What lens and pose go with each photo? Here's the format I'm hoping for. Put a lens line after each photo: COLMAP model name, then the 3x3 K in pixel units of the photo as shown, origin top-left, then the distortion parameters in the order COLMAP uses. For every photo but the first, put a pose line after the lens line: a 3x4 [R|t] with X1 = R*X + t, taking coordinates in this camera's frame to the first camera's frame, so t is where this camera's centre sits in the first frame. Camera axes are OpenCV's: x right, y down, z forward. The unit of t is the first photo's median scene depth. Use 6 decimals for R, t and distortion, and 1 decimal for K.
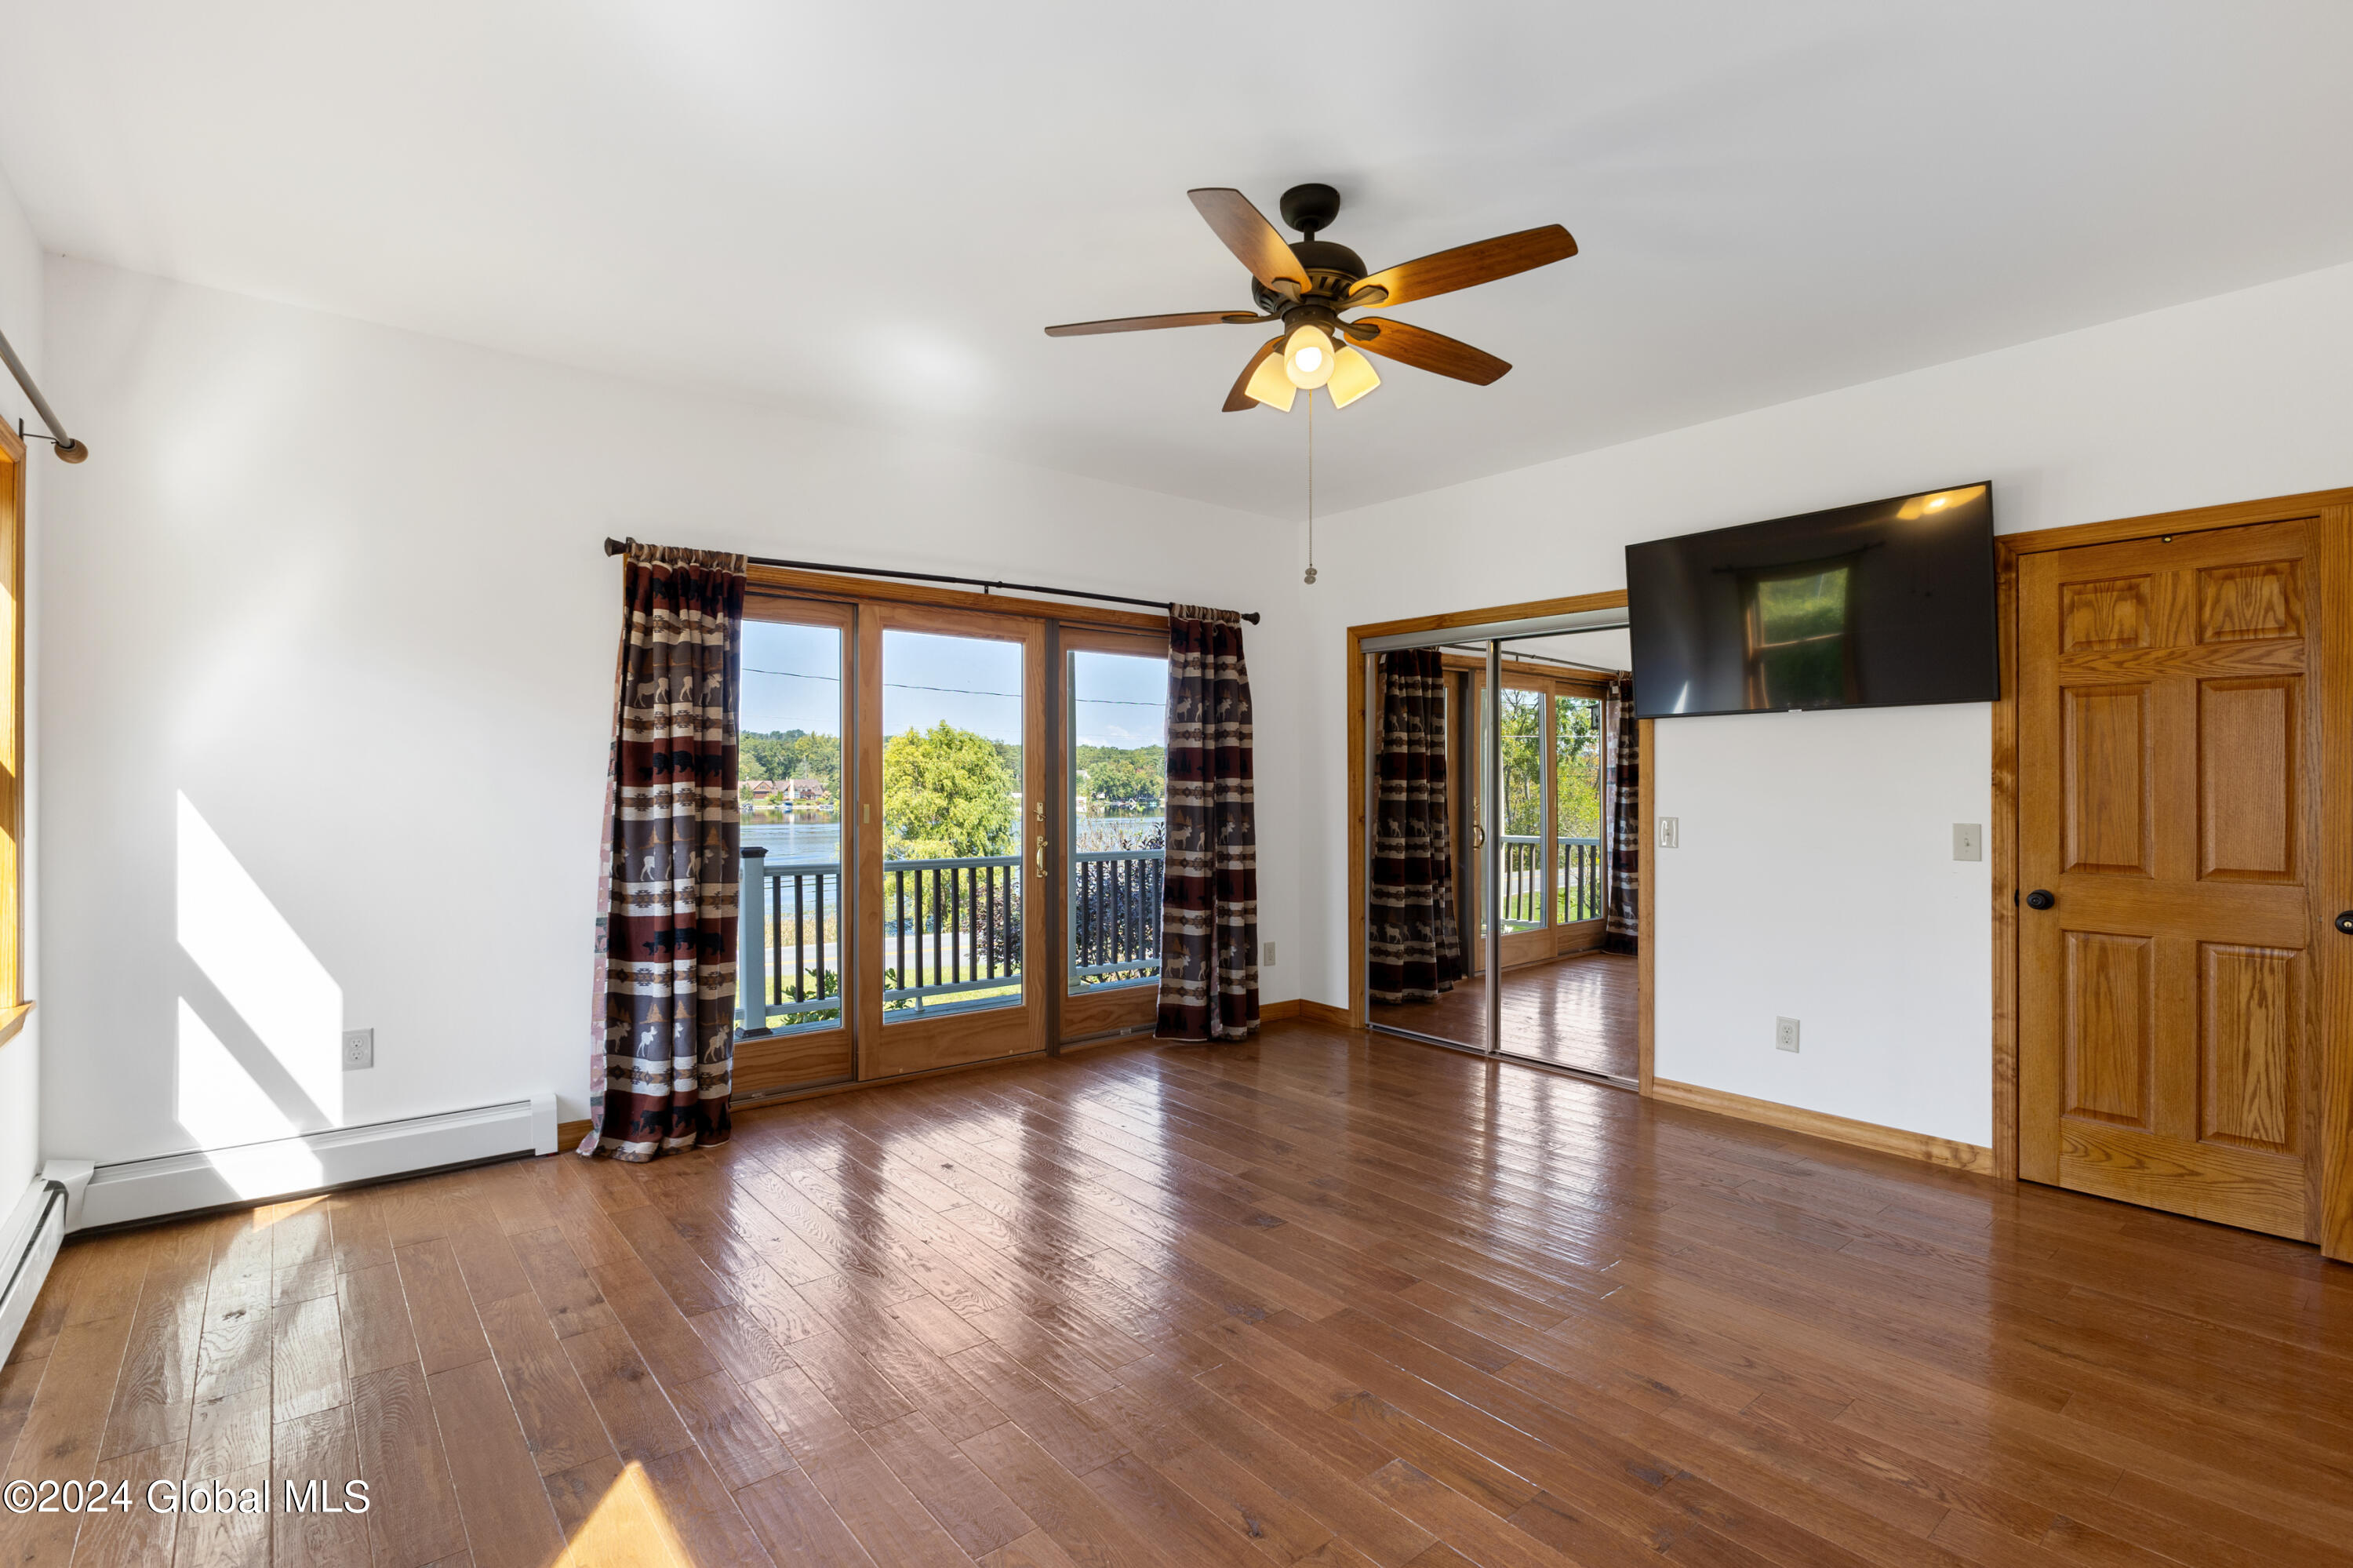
lens RADIAL K [[1103.0, 0, 1176.3], [0, 1103.0, 775.9], [0, 0, 1]] dist [-0.004306, -0.002736]
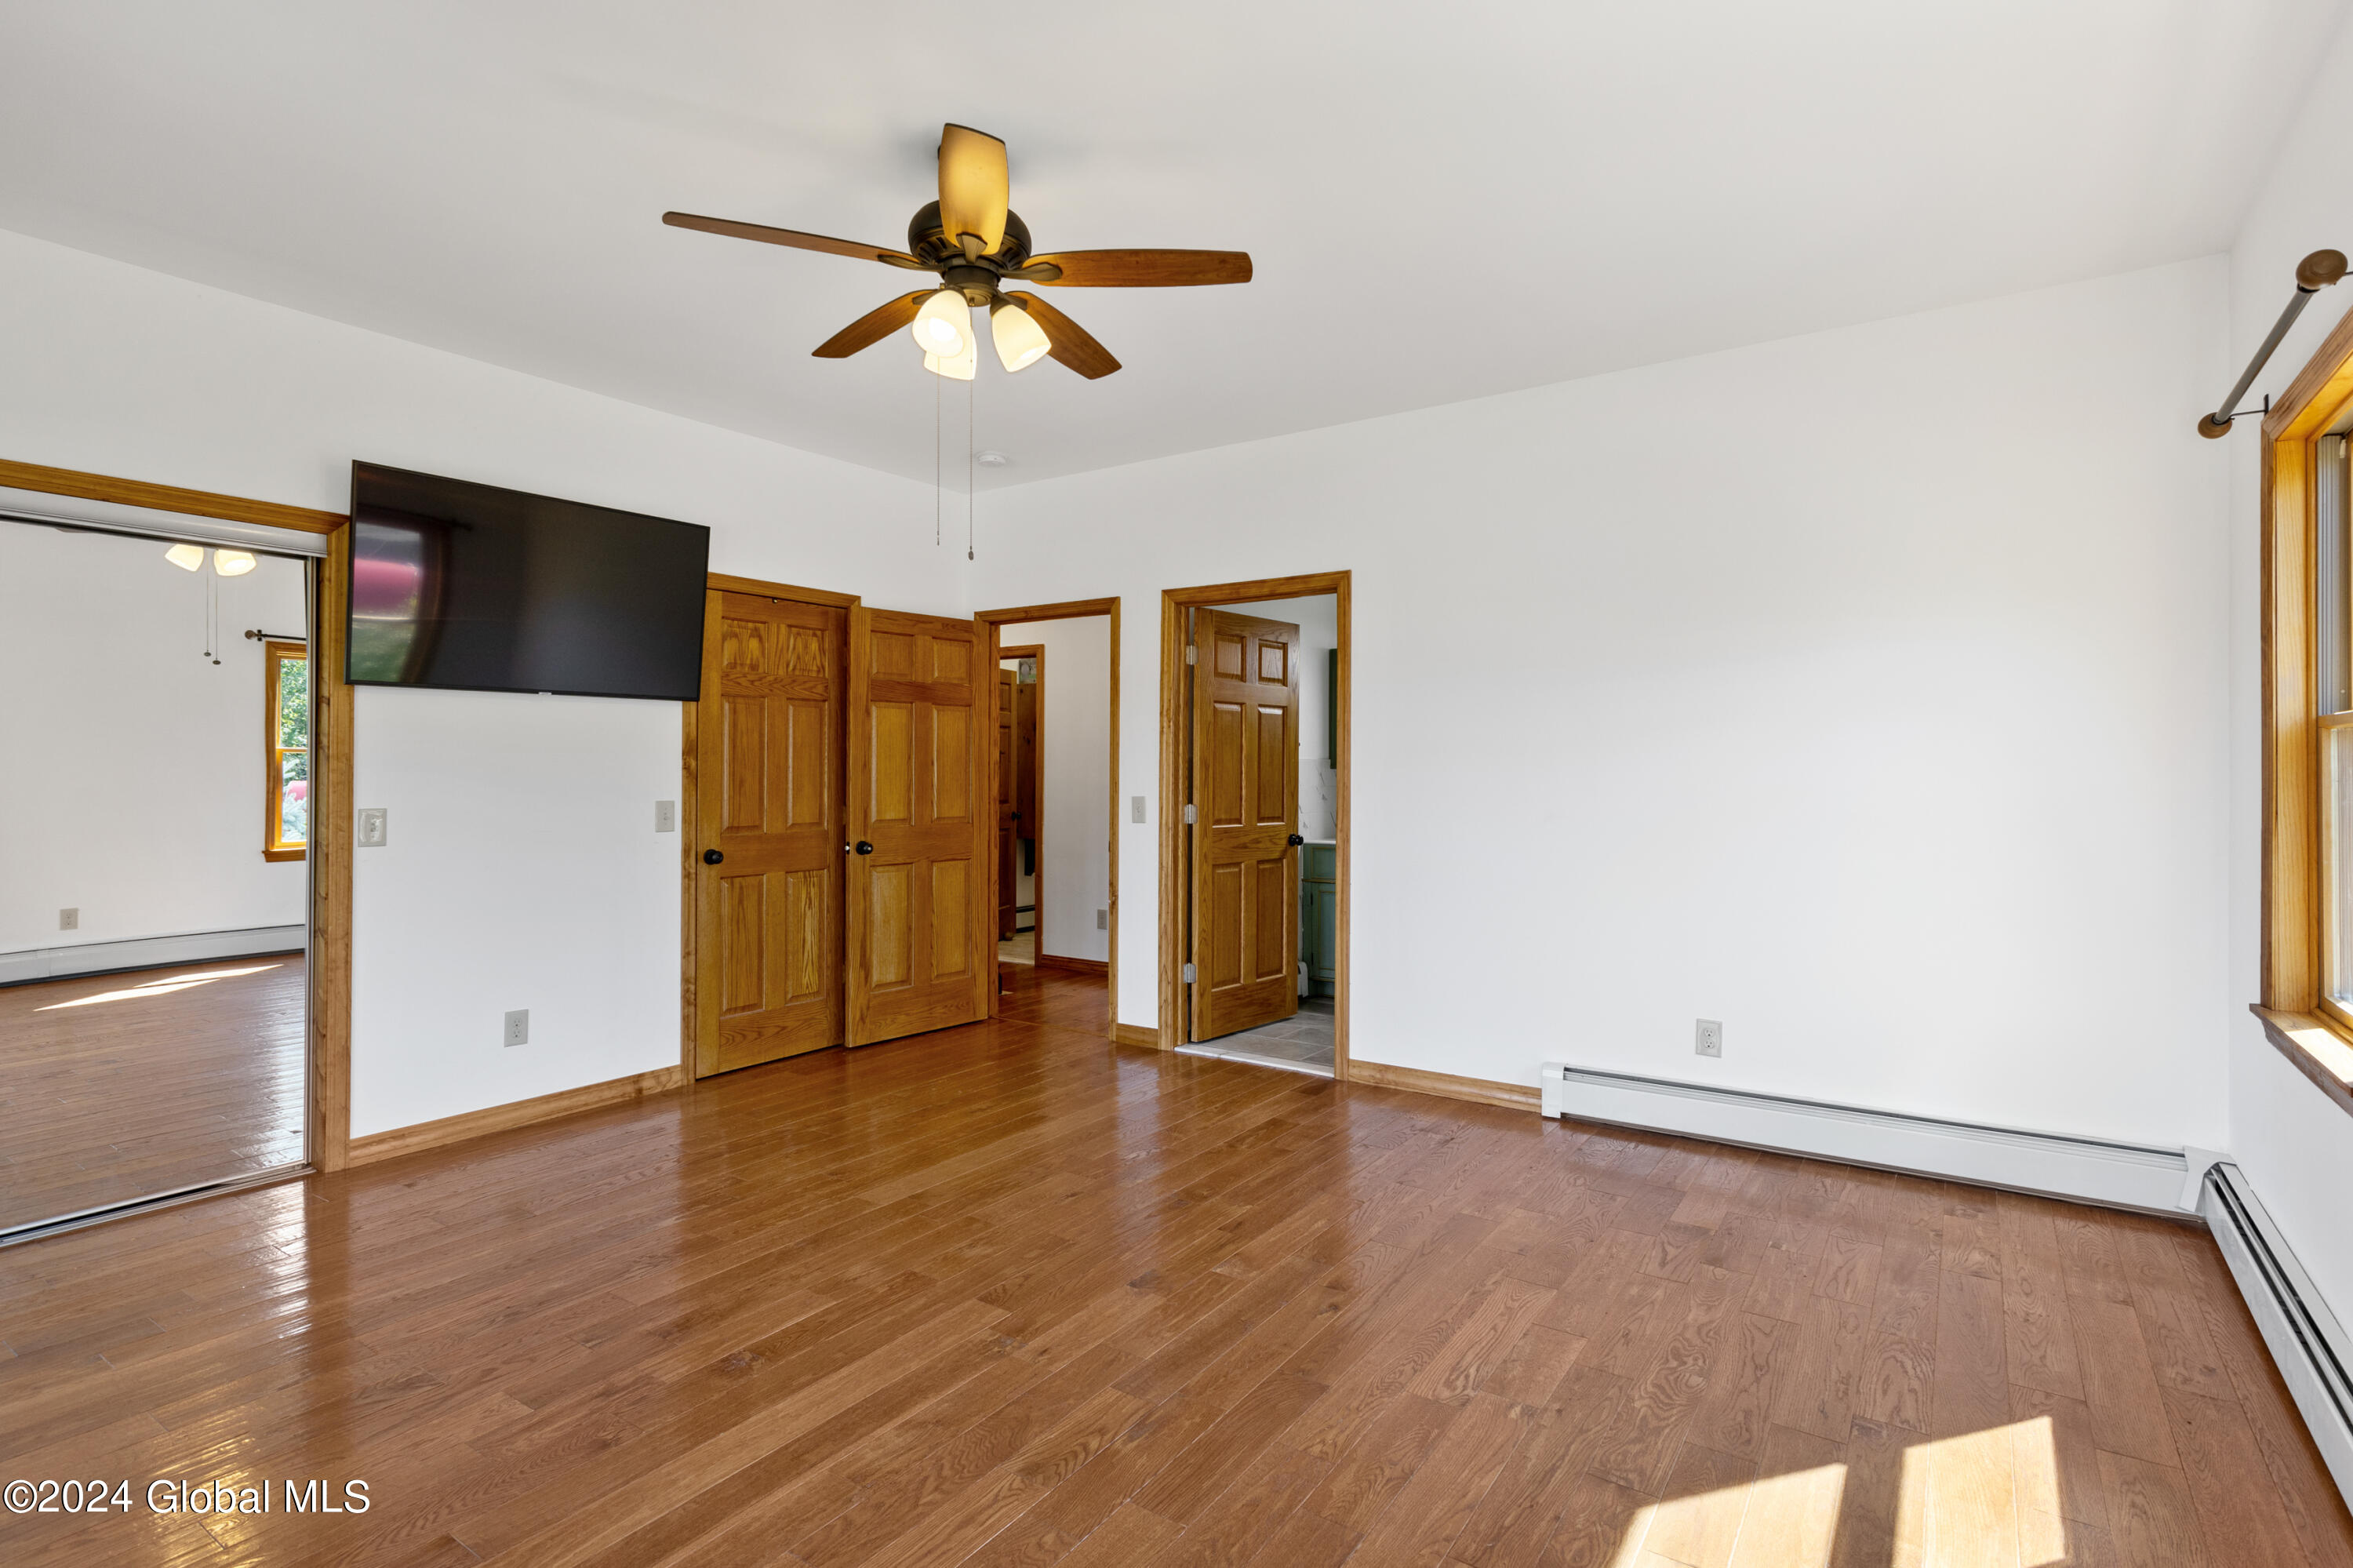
lens RADIAL K [[1103.0, 0, 1178.0], [0, 1103.0, 773.5], [0, 0, 1]] dist [-0.004306, -0.002736]
pose [[-0.279009, 0.007153, 0.960262, -1.343662], [0.003452, 0.999973, -0.006446, 0.053457], [-0.960282, 0.001516, -0.279026, 1.810331]]
